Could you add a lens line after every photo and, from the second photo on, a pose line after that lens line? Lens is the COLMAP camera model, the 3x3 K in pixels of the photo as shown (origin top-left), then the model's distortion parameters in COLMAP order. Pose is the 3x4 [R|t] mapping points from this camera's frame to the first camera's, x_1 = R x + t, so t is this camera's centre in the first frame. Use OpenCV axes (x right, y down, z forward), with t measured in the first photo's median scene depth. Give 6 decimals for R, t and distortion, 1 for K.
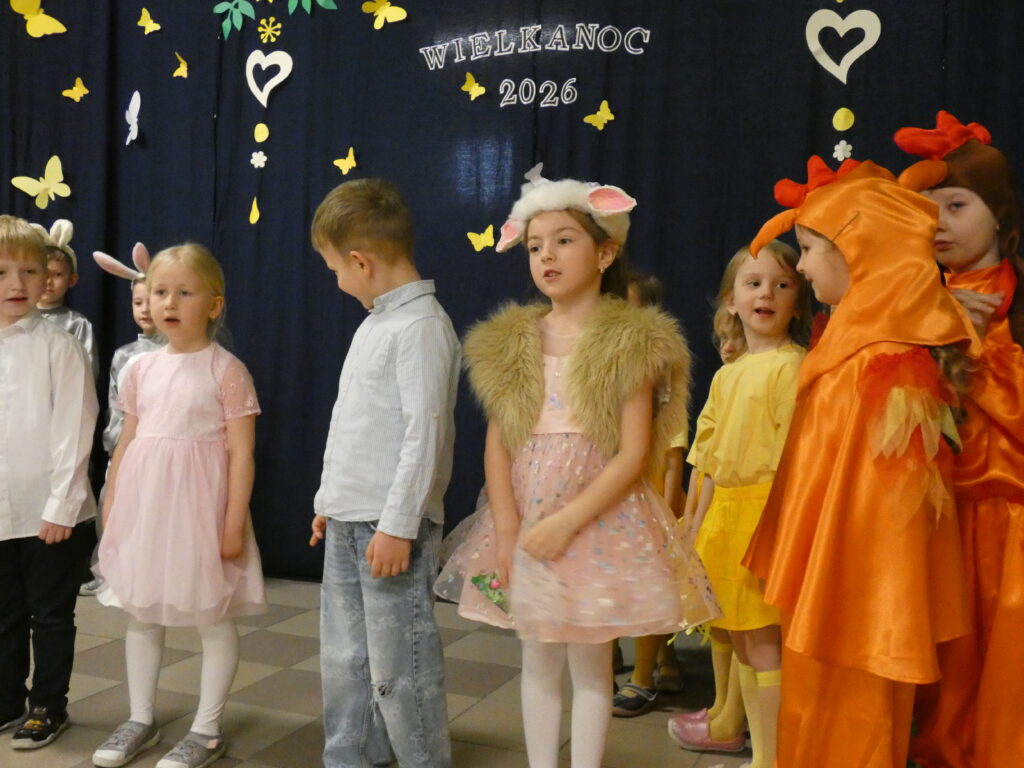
lens RADIAL K [[1067.1, 0, 526.3], [0, 1067.1, 382.3], [0, 0, 1]] dist [-0.015810, -0.010457]
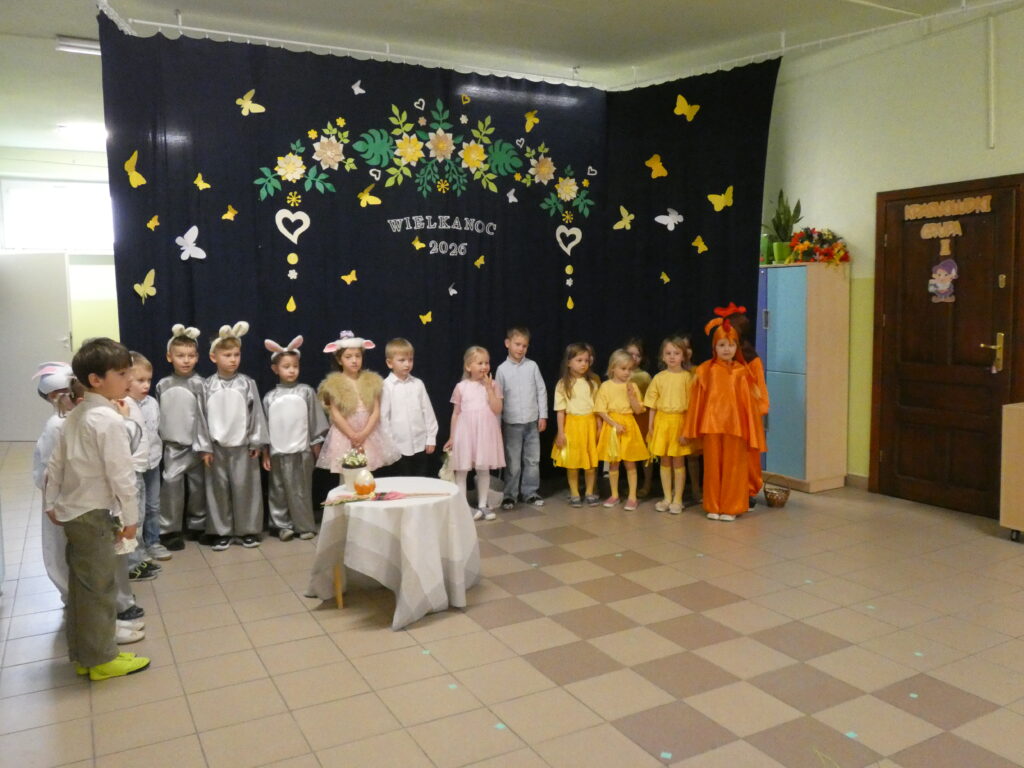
lens RADIAL K [[833.4, 0, 512.0], [0, 833.4, 384.0], [0, 0, 1]] dist [-0.035799, 0.005579]
pose [[0.633637, -0.114875, 0.765054, -1.202306], [0.059222, 0.993215, 0.100084, -0.162788], [-0.771360, -0.018109, 0.636141, -0.149310]]
